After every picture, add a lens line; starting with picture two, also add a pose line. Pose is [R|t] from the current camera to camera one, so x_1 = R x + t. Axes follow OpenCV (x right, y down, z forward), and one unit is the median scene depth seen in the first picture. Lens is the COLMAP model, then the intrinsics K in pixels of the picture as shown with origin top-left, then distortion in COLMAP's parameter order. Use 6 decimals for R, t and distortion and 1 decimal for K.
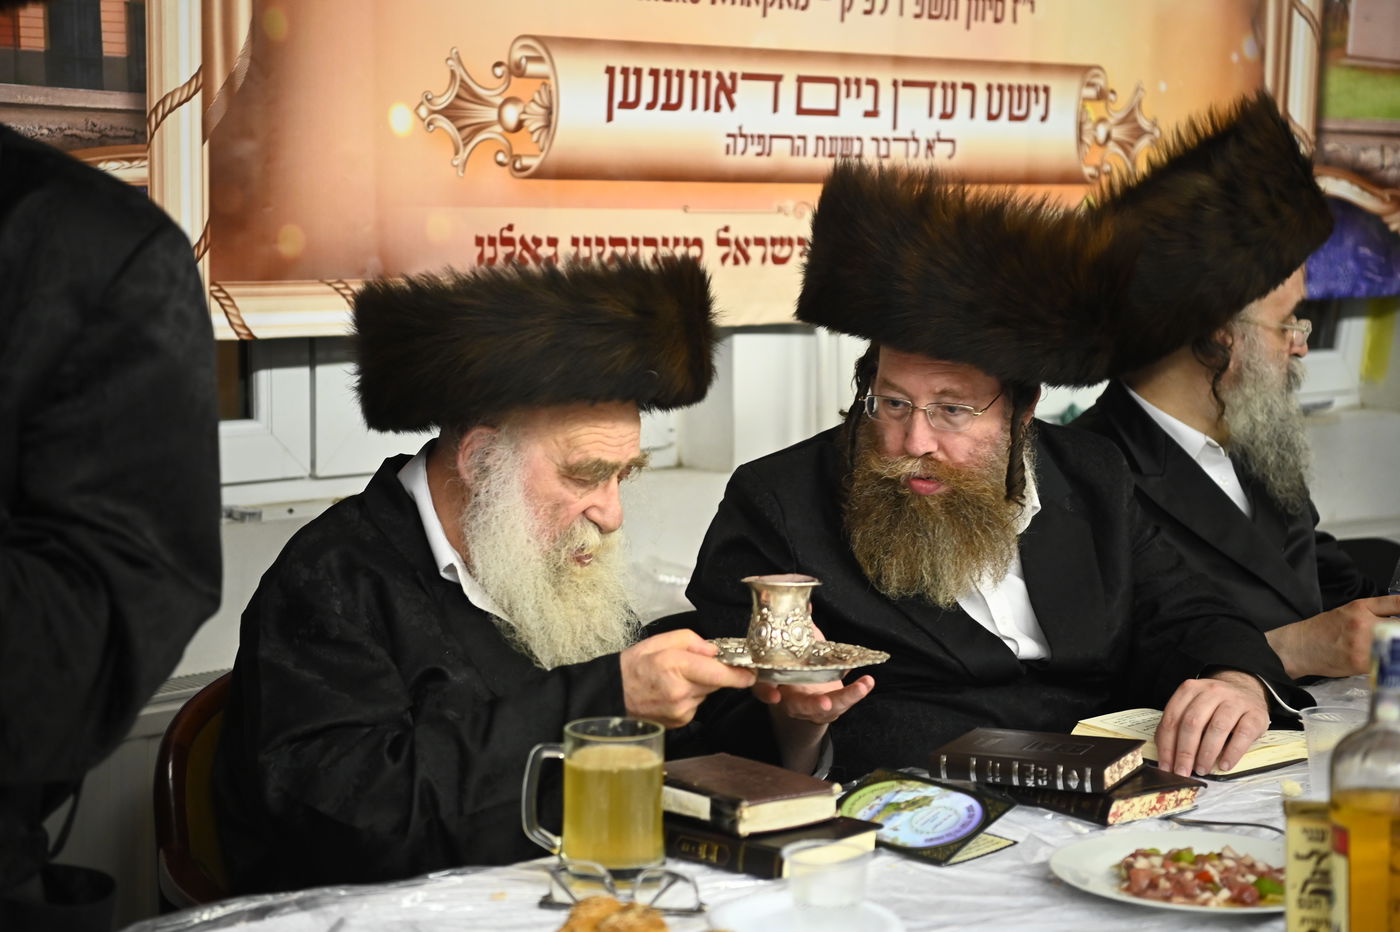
lens RADIAL K [[2720.5, 0, 712.2], [0, 2720.5, 492.6], [0, 0, 1]] dist [0.287135, 0.000000]
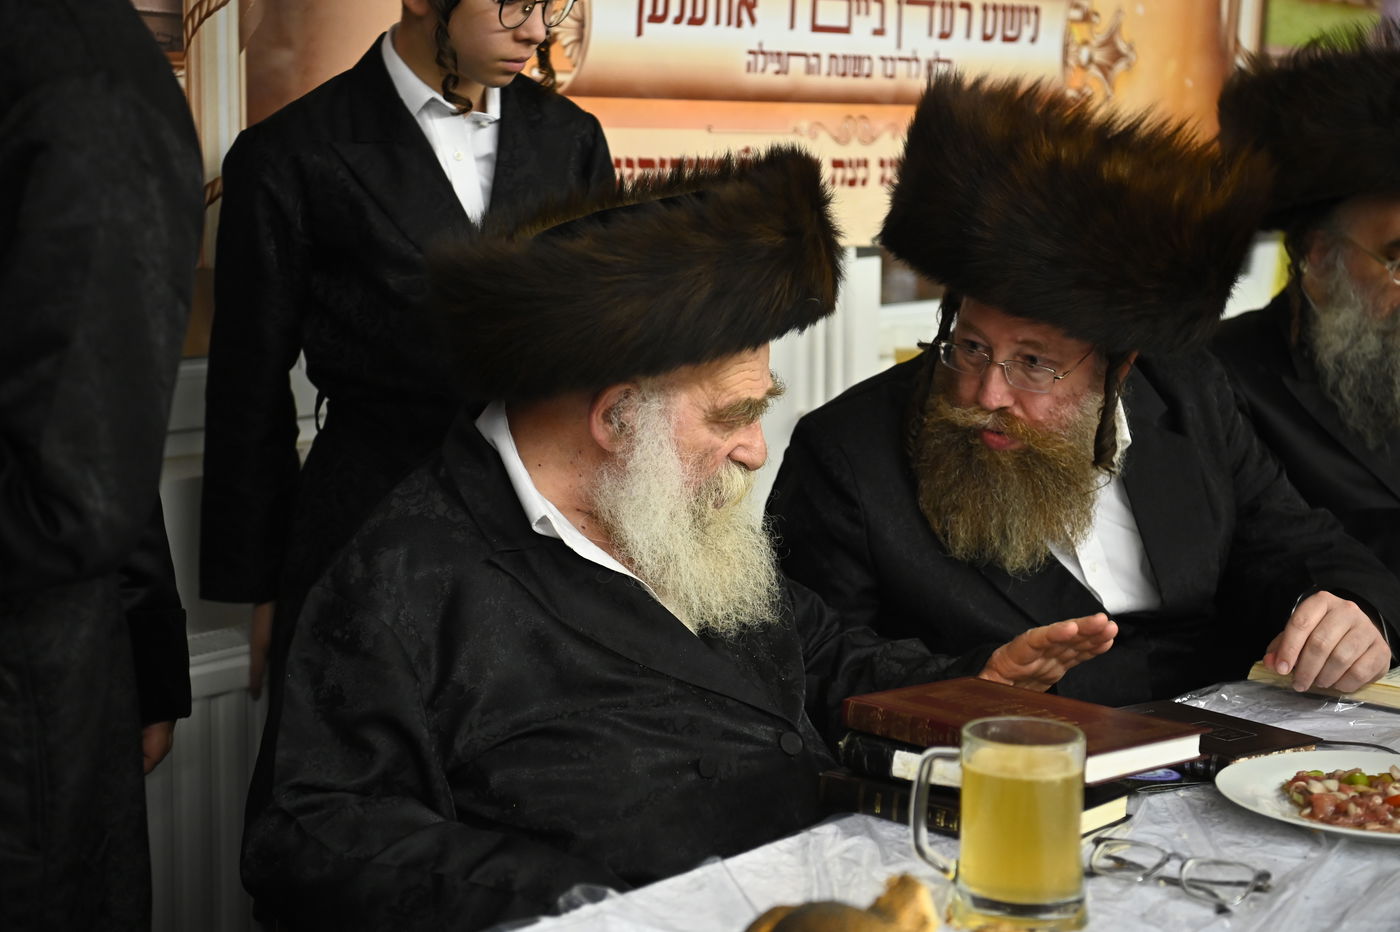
lens RADIAL K [[2451.2, 0, 737.6], [0, 2451.2, 509.2], [0, 0, 1]] dist [0.250746, 0.000000]
pose [[0.992202, -0.019217, 0.123149, -0.107708], [0.014425, 0.999108, 0.039690, -0.003851], [-0.123802, -0.037604, 0.991594, 0.124967]]
